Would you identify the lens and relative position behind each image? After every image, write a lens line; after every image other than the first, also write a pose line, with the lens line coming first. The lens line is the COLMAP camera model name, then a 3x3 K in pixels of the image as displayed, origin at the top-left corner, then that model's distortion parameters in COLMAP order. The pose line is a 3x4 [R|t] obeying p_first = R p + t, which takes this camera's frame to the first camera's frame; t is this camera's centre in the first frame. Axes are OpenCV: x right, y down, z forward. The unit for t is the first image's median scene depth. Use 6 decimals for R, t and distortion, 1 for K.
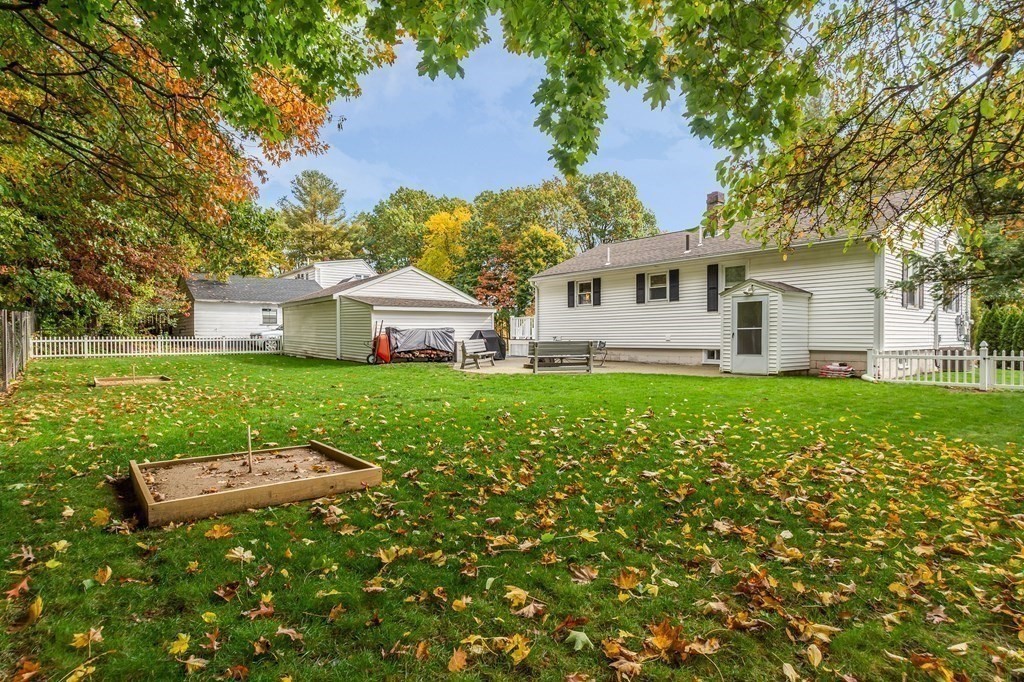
lens RADIAL K [[536.6, 0, 512.2], [0, 536.6, 341.3], [0, 0, 1]] dist [0.001412, 0.000008]
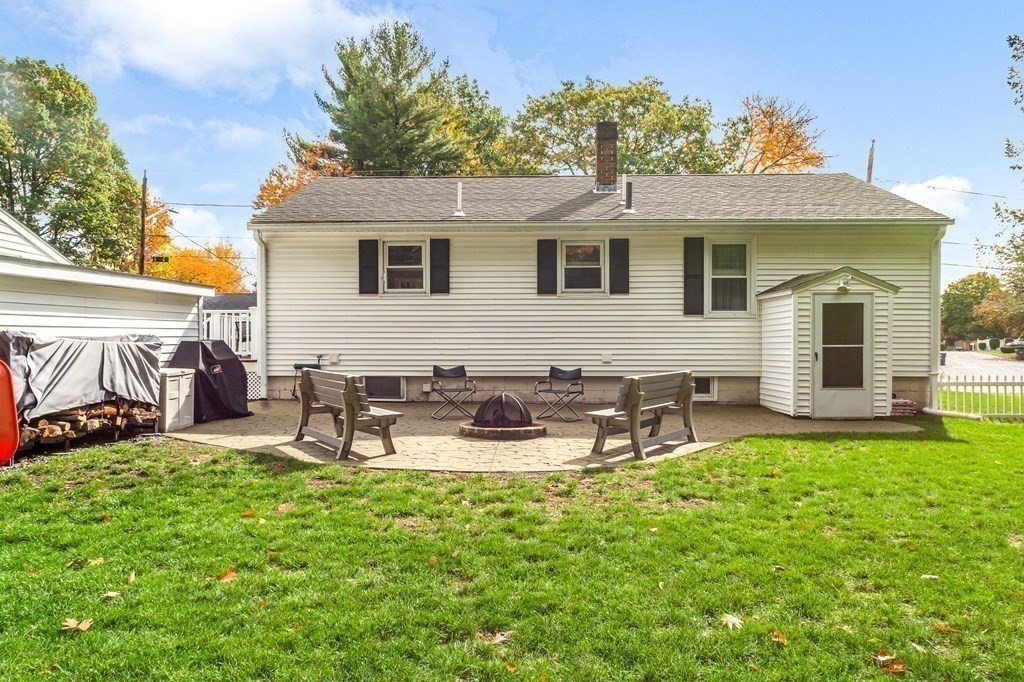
lens RADIAL K [[711.7, 0, 512.5], [0, 711.7, 340.6], [0, 0, 1]] dist [-0.000916, -0.002386]
pose [[0.649774, 0.005651, 0.760106, -0.327117], [0.003944, 0.999934, -0.010805, -0.016455], [-0.760117, 0.010019, 0.649709, 0.557993]]
